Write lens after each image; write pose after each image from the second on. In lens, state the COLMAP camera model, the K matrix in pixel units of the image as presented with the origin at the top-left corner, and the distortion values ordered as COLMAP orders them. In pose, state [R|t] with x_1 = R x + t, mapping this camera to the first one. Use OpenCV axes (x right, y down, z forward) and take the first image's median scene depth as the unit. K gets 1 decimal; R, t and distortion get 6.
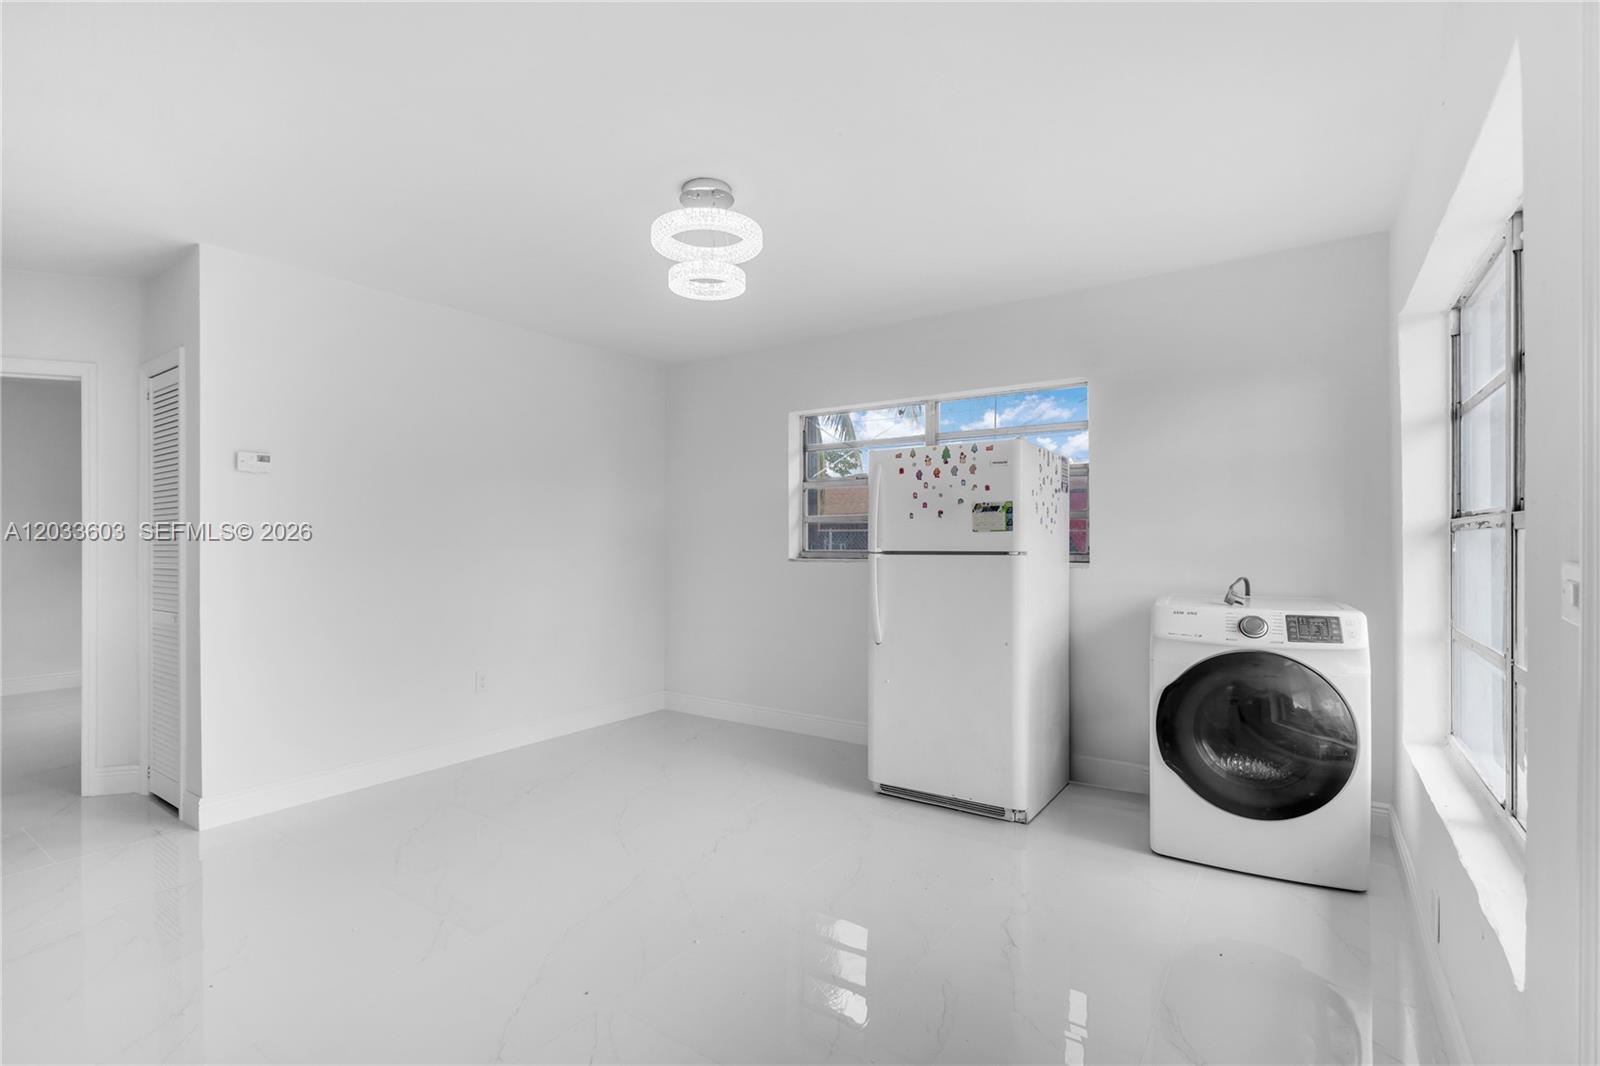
lens RADIAL K [[729.2, 0, 797.6], [0, 729.2, 540.9], [0, 0, 1]] dist [-0.001998, 0.002828]
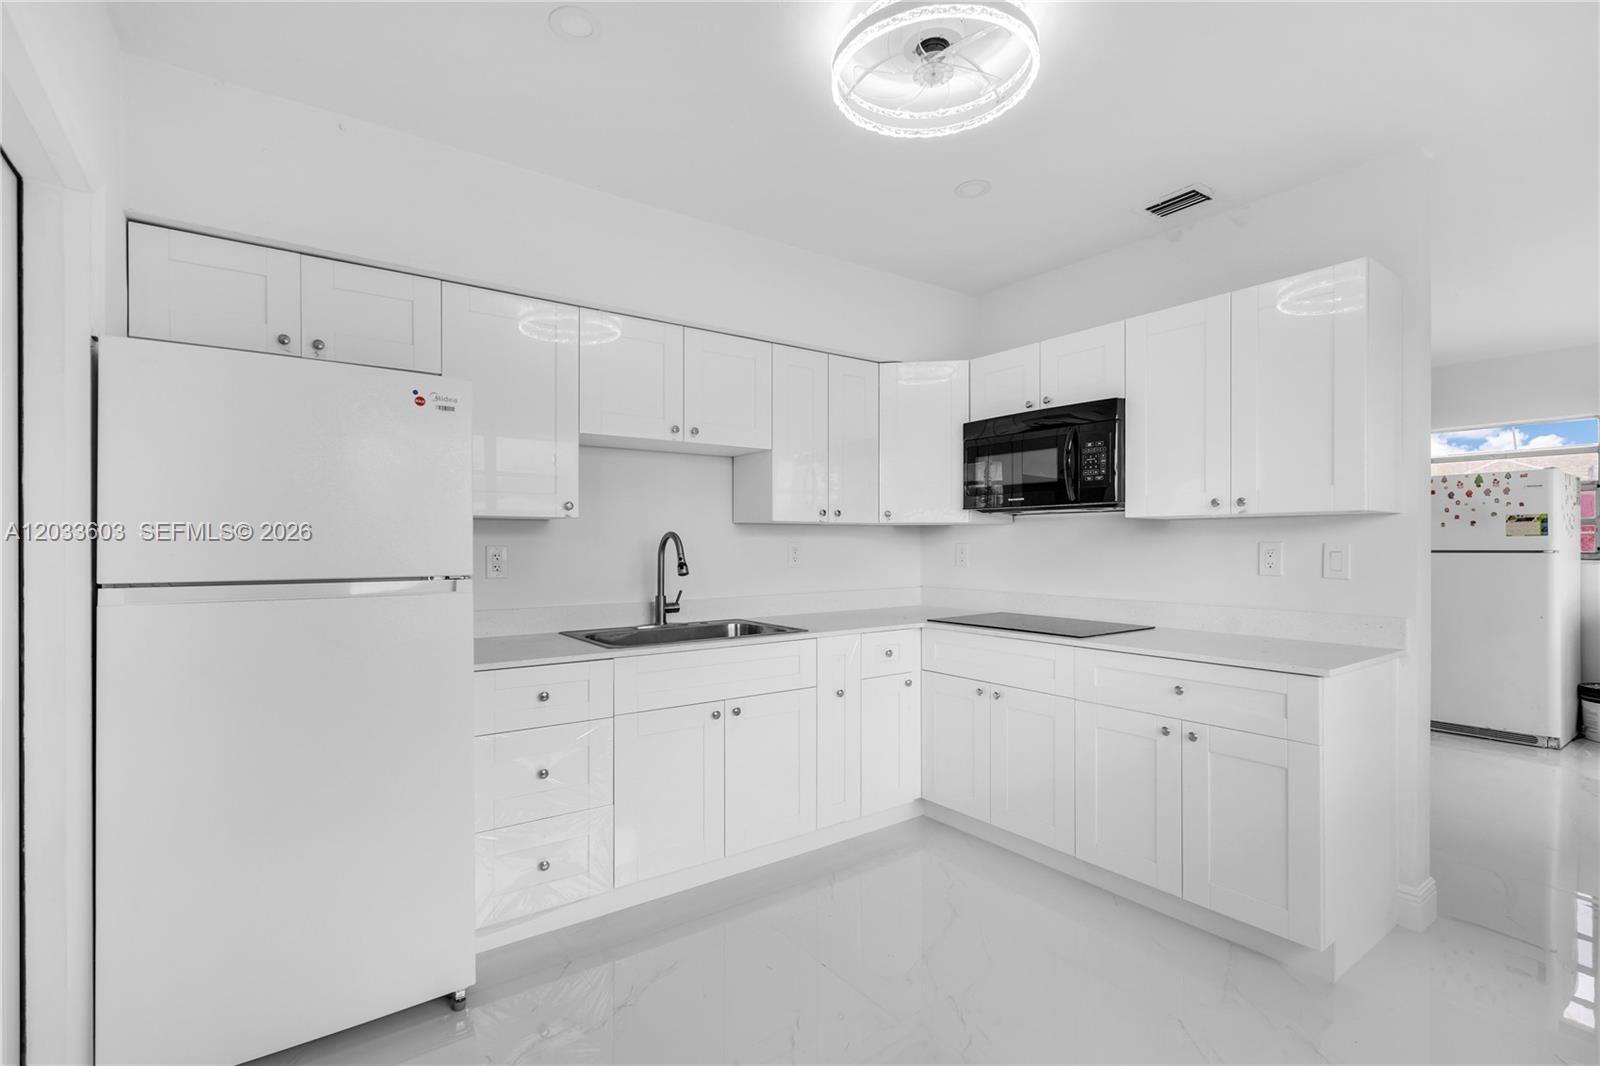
lens RADIAL K [[729.2, 0, 803.4], [0, 729.2, 545.3], [0, 0, 1]] dist [-0.001998, 0.002828]
pose [[0.948860, -0.000887, -0.315694, -0.577504], [0.001514, 0.999997, 0.001743, 0.000374], [0.315692, -0.002131, 0.948859, -0.720952]]
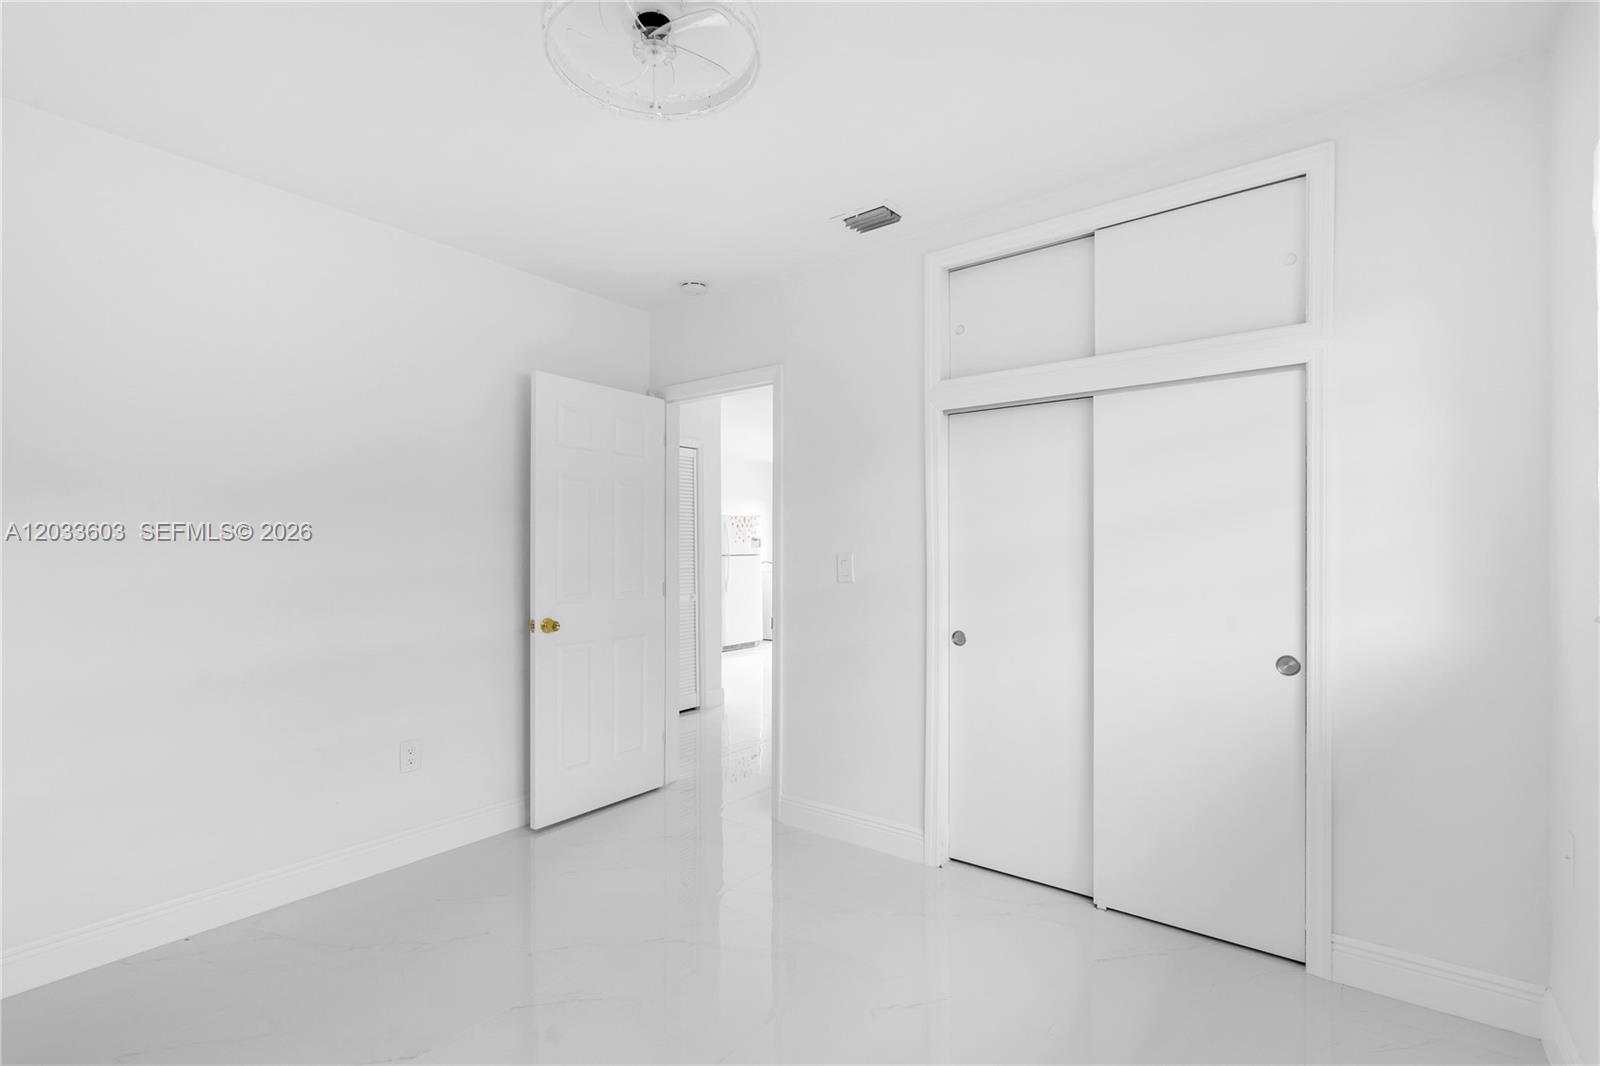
lens RADIAL K [[729.2, 0, 800.6], [0, 729.2, 542.0], [0, 0, 1]] dist [-0.001998, 0.002828]
pose [[0.041215, -0.007244, 0.999124, -2.556487], [-0.000975, 0.999973, 0.007290, -0.053716], [-0.999150, -0.001275, 0.041207, 0.676897]]
